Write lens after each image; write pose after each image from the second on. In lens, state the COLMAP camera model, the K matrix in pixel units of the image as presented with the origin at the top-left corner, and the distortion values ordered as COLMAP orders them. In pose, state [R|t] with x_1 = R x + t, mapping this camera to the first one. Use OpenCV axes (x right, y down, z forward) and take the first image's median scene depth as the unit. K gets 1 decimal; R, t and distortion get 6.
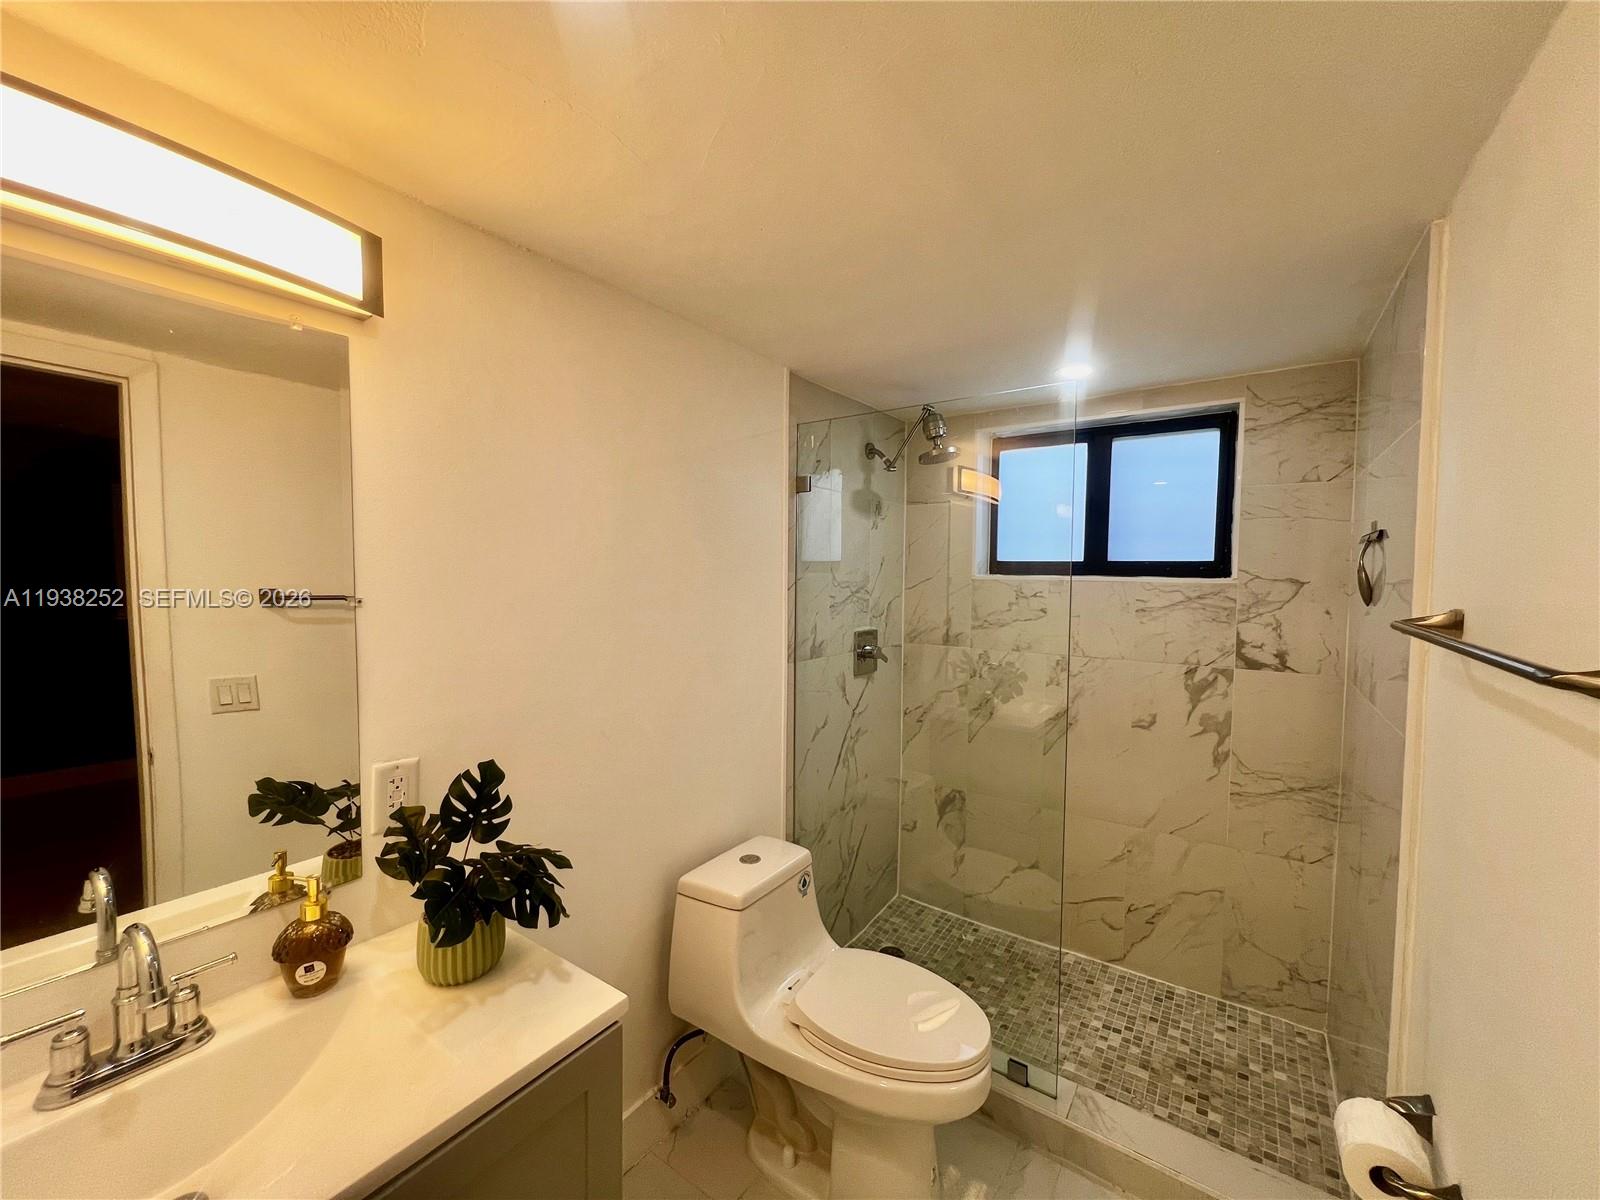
lens RADIAL K [[638.2, 0, 799.0], [0, 638.2, 601.6], [0, 0, 1]] dist [-0.000906, 0.000272]
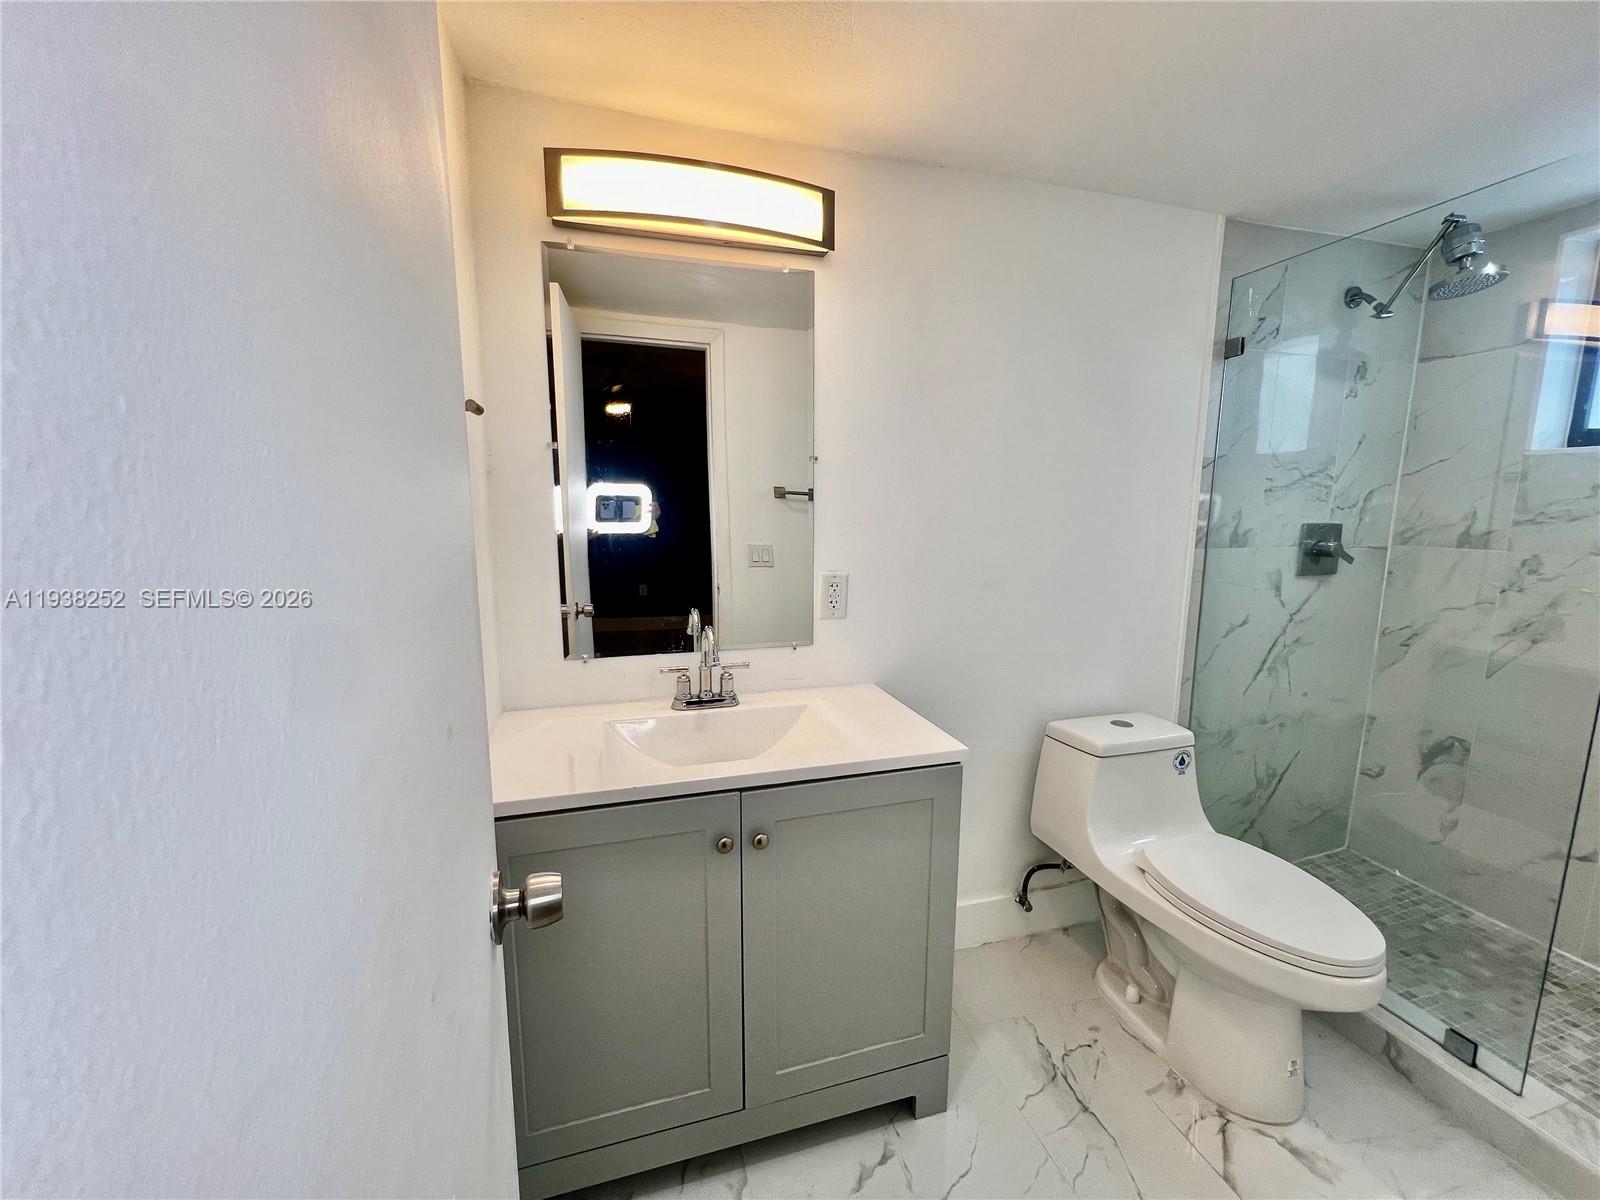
lens RADIAL K [[638.2, 0, 800.2], [0, 638.2, 601.7], [0, 0, 1]] dist [-0.000906, 0.000272]
pose [[0.781923, 0.086710, -0.617315, 0.113828], [-0.023667, 0.993694, 0.109599, 0.086345], [0.622925, -0.071088, 0.779045, -0.100444]]
